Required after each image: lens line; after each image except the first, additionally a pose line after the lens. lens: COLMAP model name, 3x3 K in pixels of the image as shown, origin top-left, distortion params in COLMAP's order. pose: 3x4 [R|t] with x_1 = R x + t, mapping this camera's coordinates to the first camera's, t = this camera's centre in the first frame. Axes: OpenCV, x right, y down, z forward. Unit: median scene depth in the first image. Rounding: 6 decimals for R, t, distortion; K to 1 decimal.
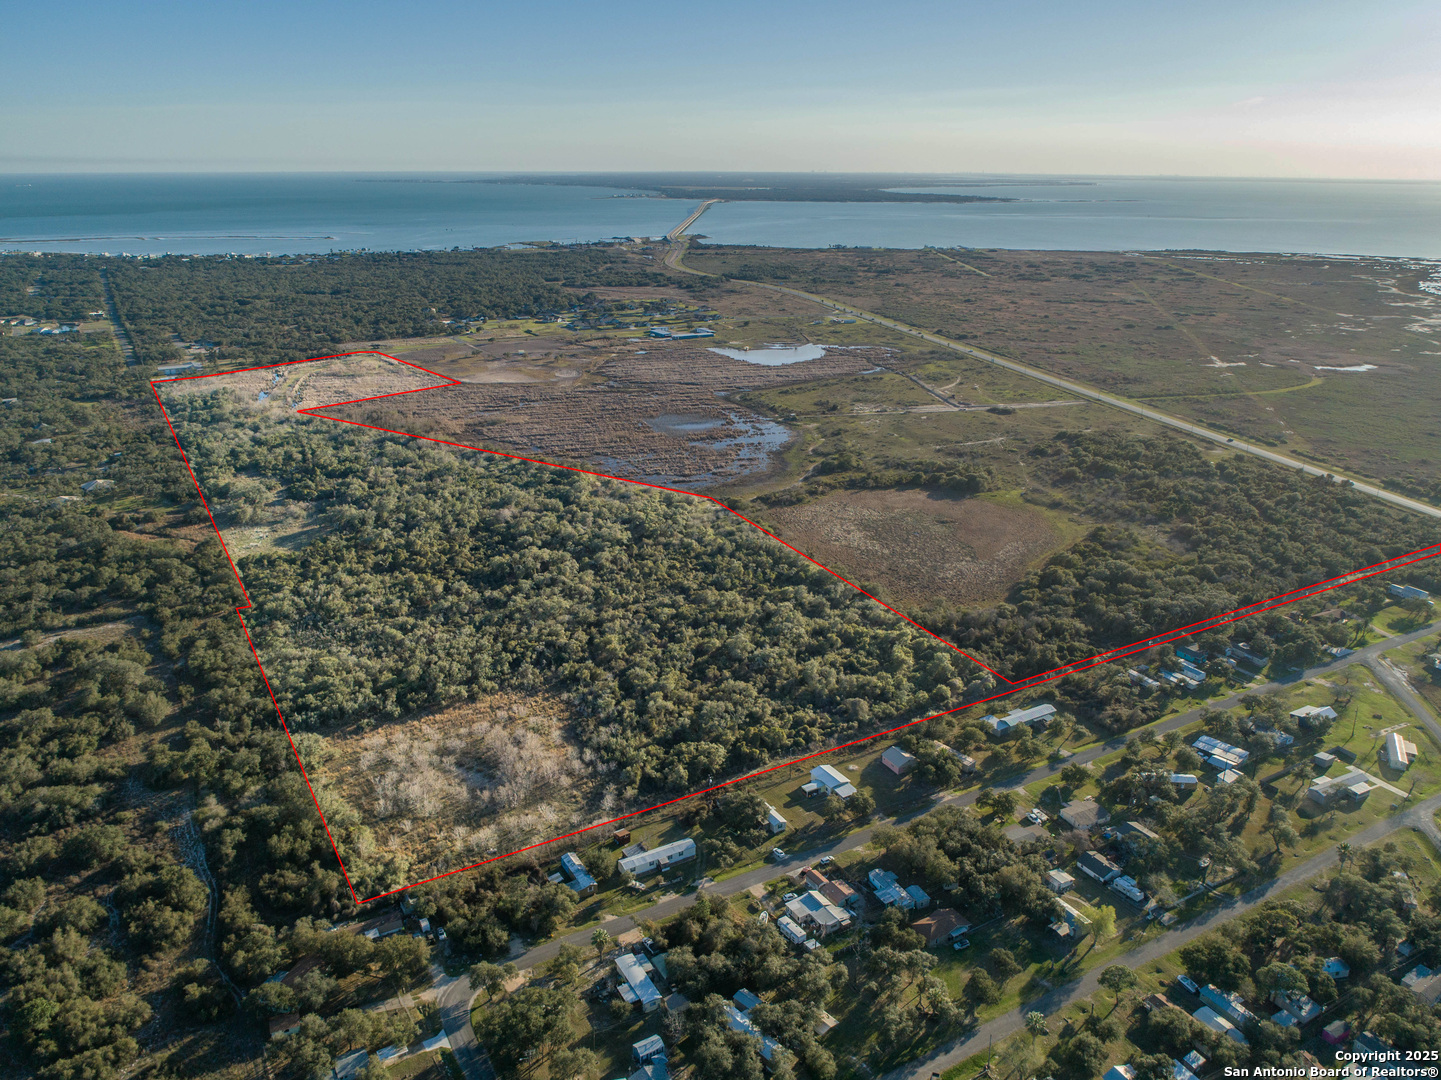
lens RADIAL K [[1086.7, 0, 718.4], [0, 1086.7, 541.1], [0, 0, 1]] dist [-0.028463, 0.013174]
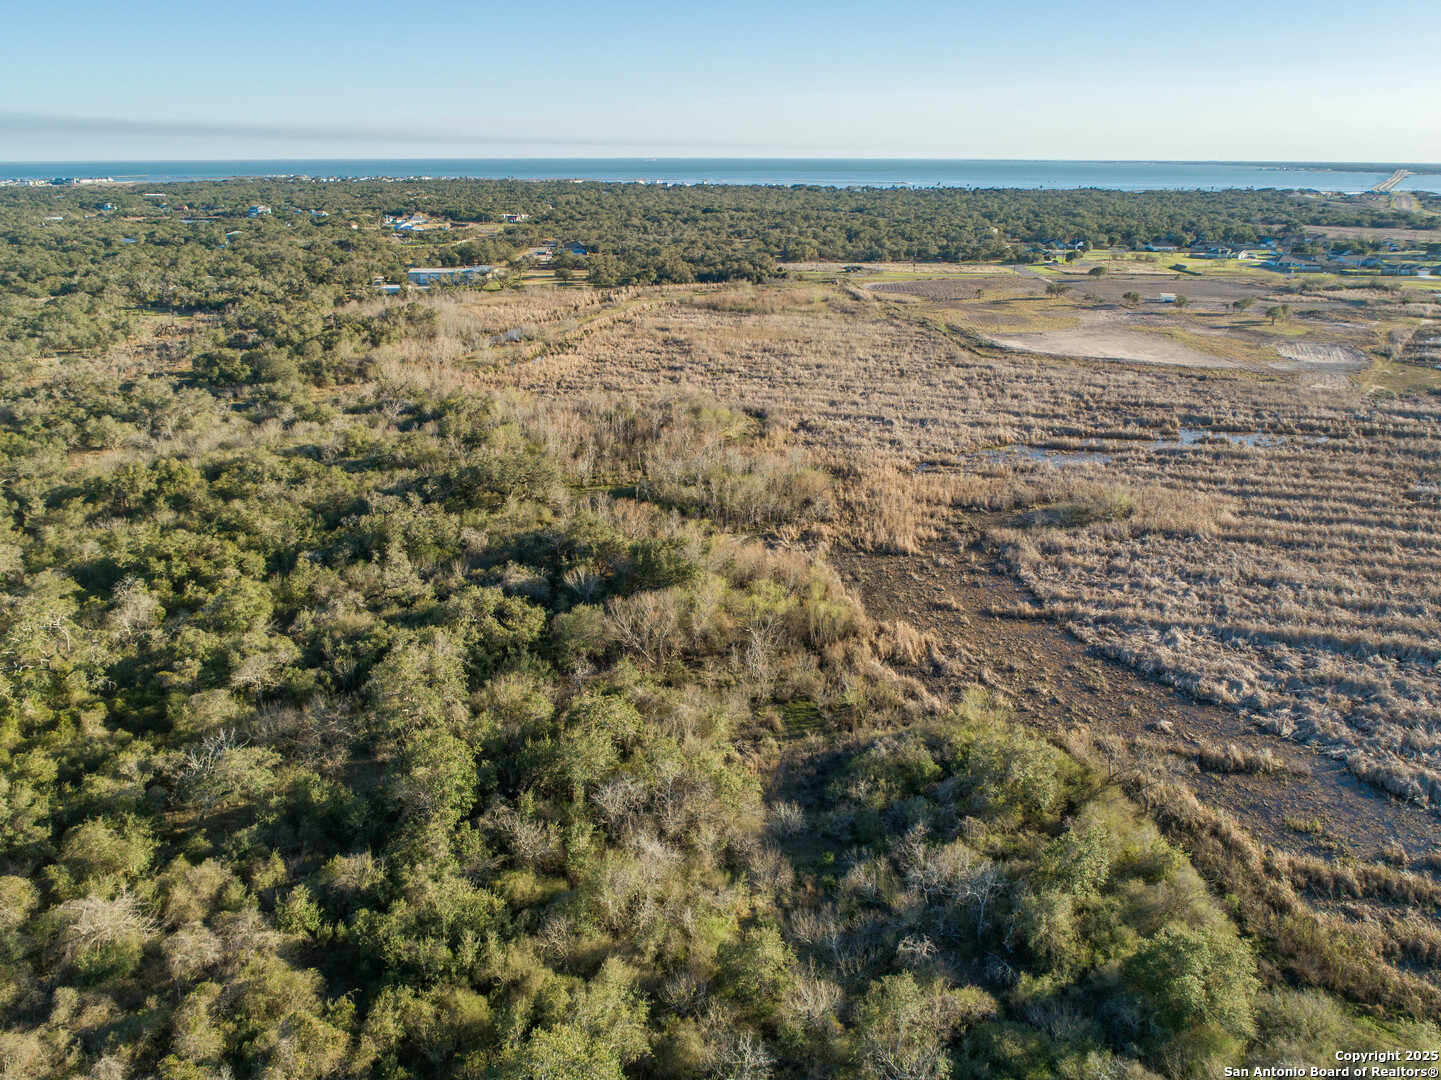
lens RADIAL K [[1086.7, 0, 725.3], [0, 1086.7, 539.8], [0, 0, 1]] dist [-0.028463, 0.013174]
pose [[0.868110, 0.166087, -0.467761, -0.211144], [-0.163685, 0.985434, 0.046117, -0.131436], [0.468607, 0.036531, 0.882651, 0.985865]]
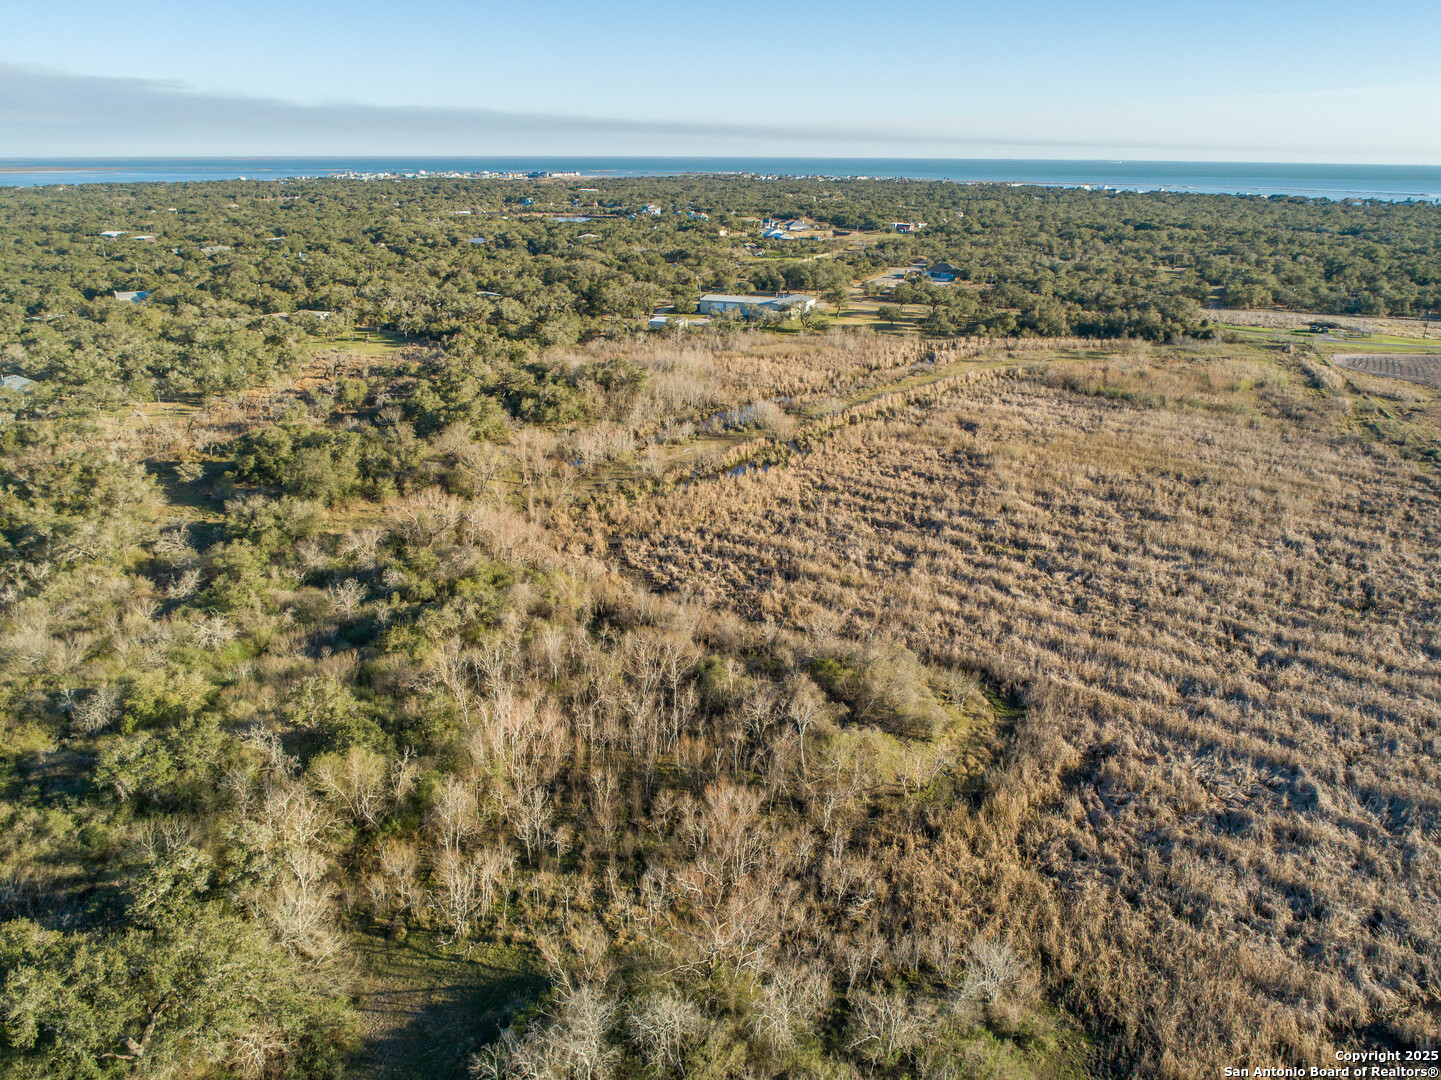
lens RADIAL K [[1086.7, 0, 717.8], [0, 1086.7, 539.9], [0, 0, 1]] dist [-0.028463, 0.013174]
pose [[0.603594, 0.270109, -0.750144, -0.290999], [-0.267325, 0.954965, 0.128760, -0.198902], [0.751140, 0.122814, 0.648618, 1.177480]]
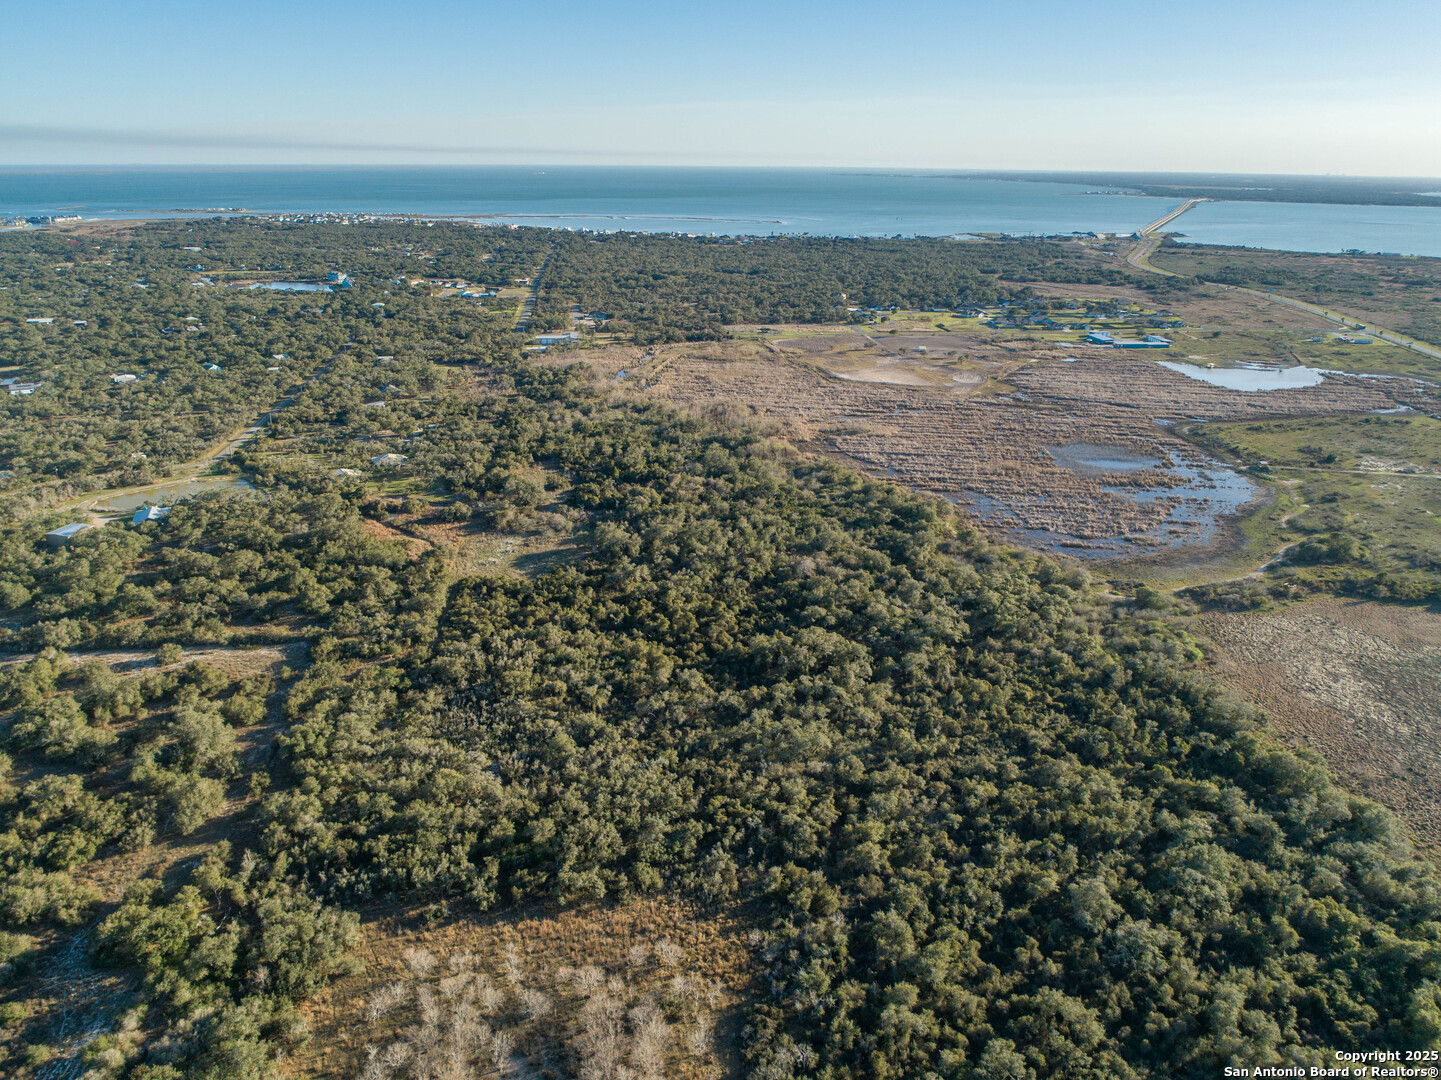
lens RADIAL K [[1086.7, 0, 718.5], [0, 1086.7, 539.9], [0, 0, 1]] dist [-0.028463, 0.013174]
pose [[0.917127, 0.136770, -0.374395, 0.016916], [-0.136488, 0.990263, 0.027408, -0.049059], [0.374498, 0.025964, 0.926864, 0.280863]]
